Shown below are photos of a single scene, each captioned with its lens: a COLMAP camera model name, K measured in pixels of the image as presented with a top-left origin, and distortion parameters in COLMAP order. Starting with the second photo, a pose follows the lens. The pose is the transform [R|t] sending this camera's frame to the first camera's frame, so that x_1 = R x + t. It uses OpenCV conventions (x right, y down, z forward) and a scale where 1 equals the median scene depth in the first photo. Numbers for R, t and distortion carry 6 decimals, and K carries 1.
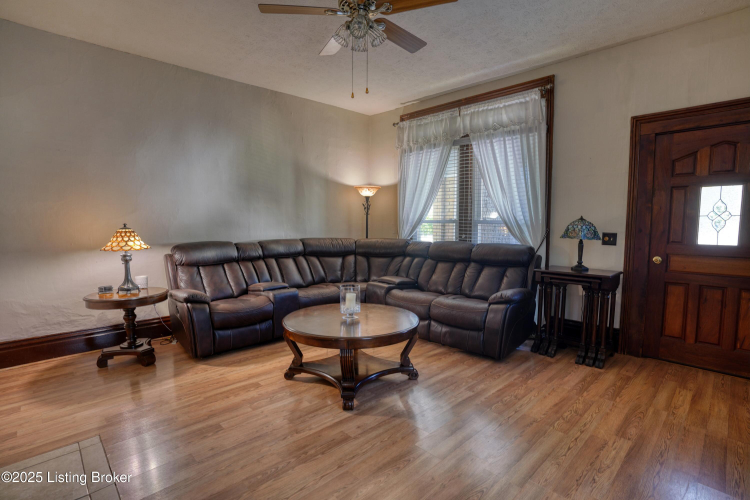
lens RADIAL K [[365.7, 0, 372.8], [0, 365.7, 250.8], [0, 0, 1]] dist [-0.078110, 0.035213]
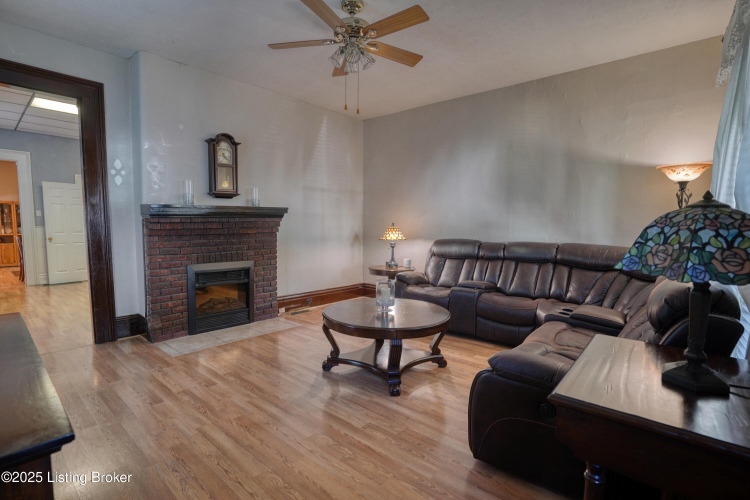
lens RADIAL K [[365.7, 0, 372.8], [0, 365.7, 250.8], [0, 0, 1]] dist [-0.078110, 0.035213]
pose [[0.090859, 0.071591, -0.993287, 0.725942], [-0.086245, 0.994231, 0.063770, -0.040286], [0.992122, 0.079872, 0.096509, 0.624908]]
